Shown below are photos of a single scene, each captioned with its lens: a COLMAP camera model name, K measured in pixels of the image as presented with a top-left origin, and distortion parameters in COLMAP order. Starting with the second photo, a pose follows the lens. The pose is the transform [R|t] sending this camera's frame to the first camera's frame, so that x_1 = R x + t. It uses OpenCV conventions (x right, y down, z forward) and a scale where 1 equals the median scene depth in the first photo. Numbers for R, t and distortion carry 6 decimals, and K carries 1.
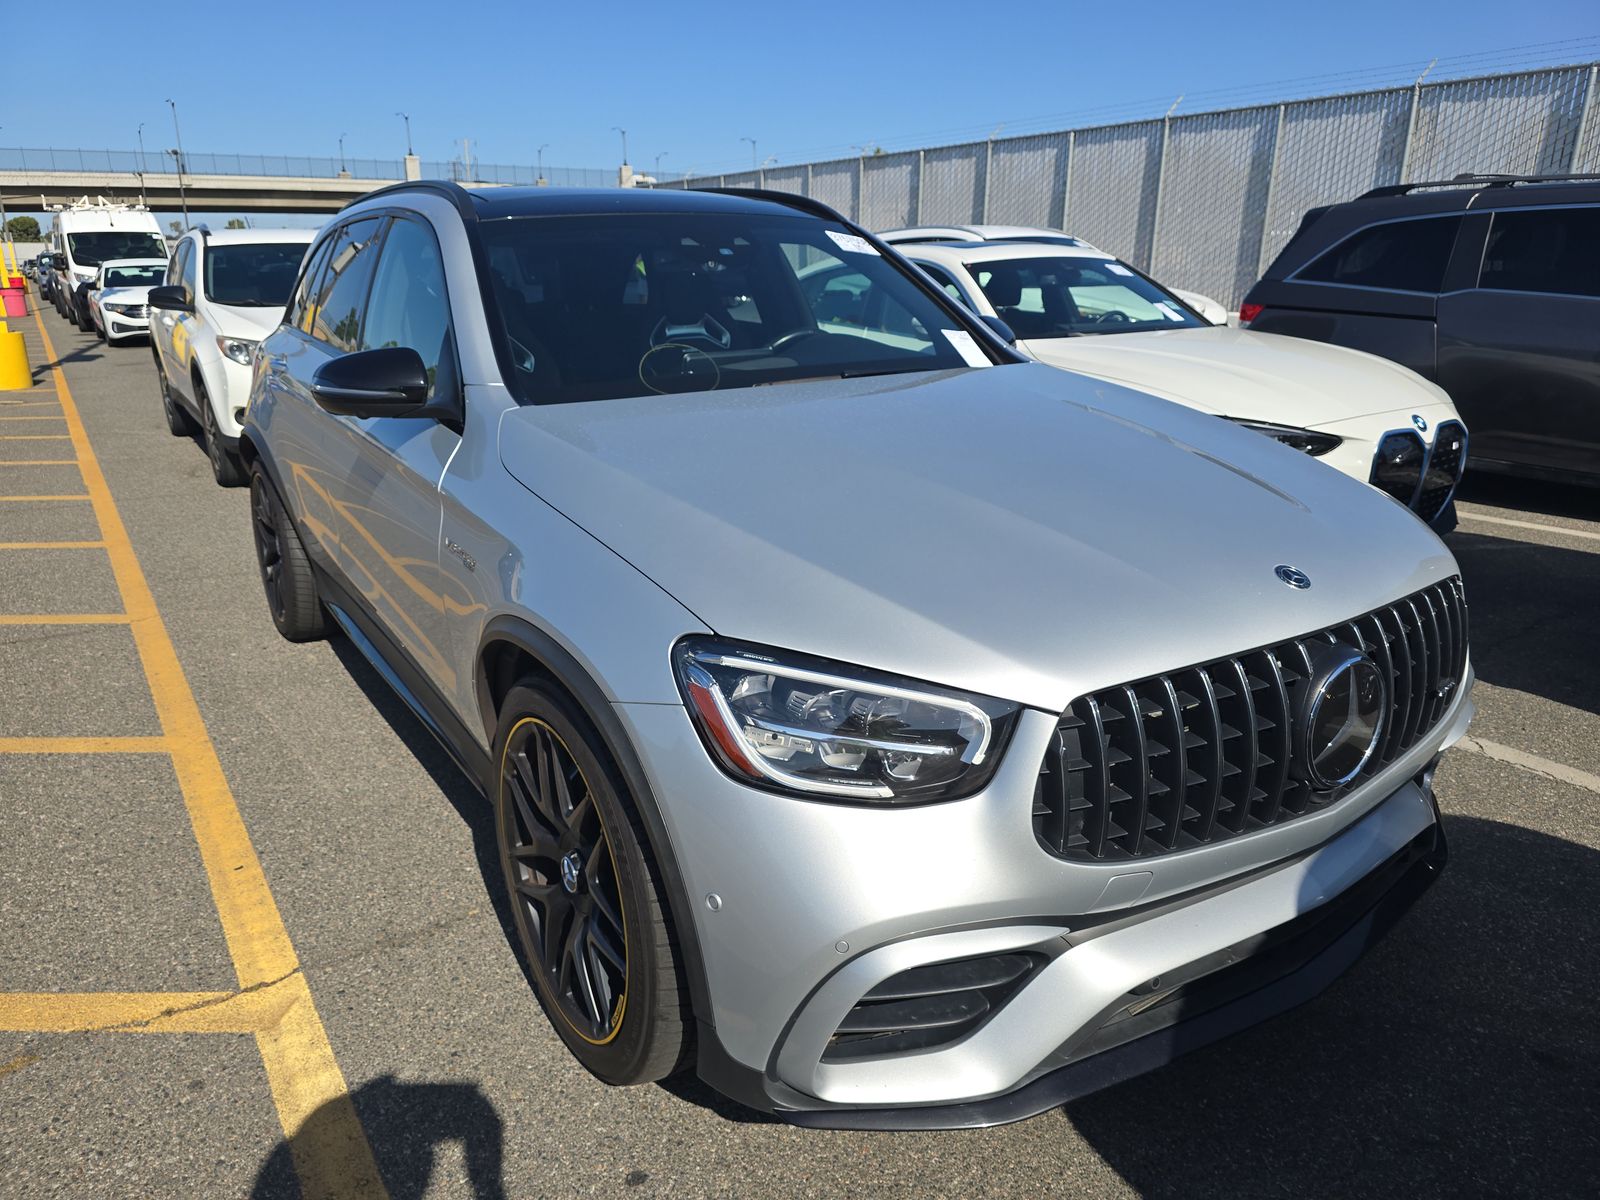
lens RADIAL K [[1134.5, 0, 791.8], [0, 1134.5, 606.1], [0, 0, 1]] dist [0.038469, -0.035430]
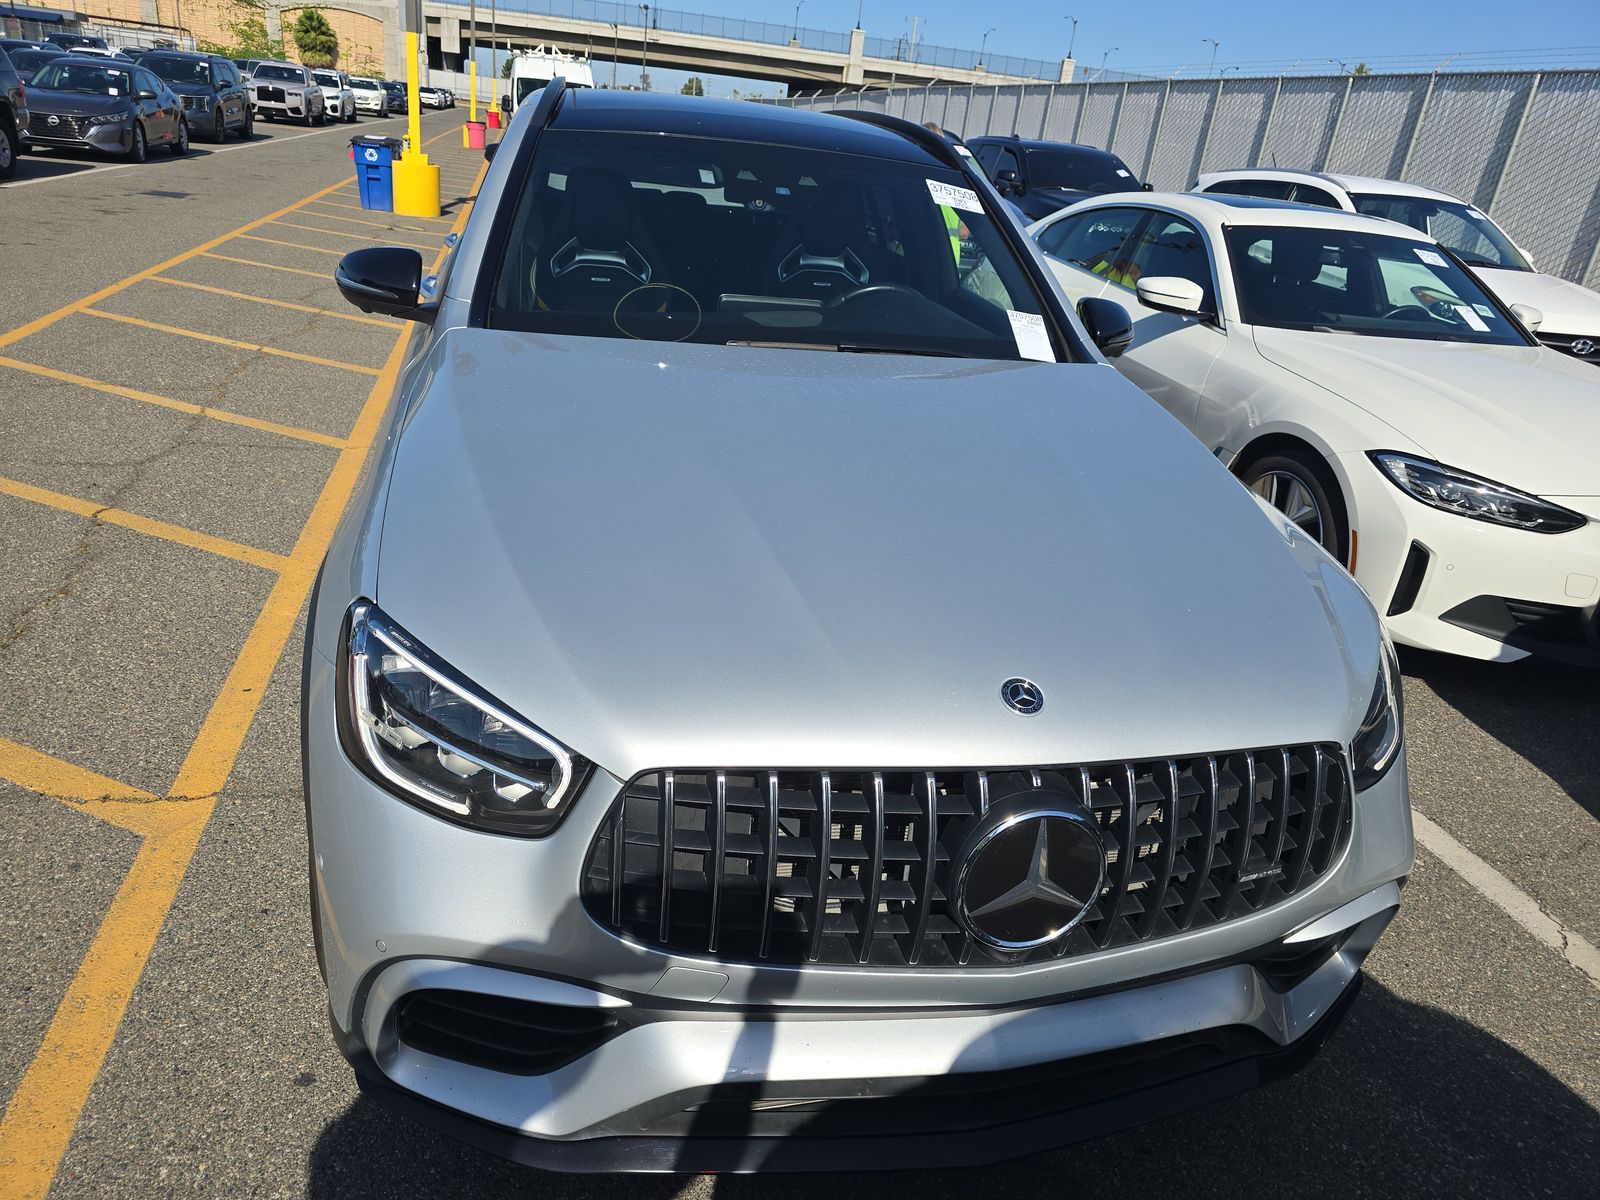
lens RADIAL K [[1134.5, 0, 791.8], [0, 1134.5, 606.1], [0, 0, 1]] dist [0.038469, -0.035430]
pose [[0.925440, 0.236587, -0.295953, 0.299171], [-0.210591, 0.970509, 0.117318, -0.088636], [0.314981, -0.046245, 0.947971, 0.093839]]
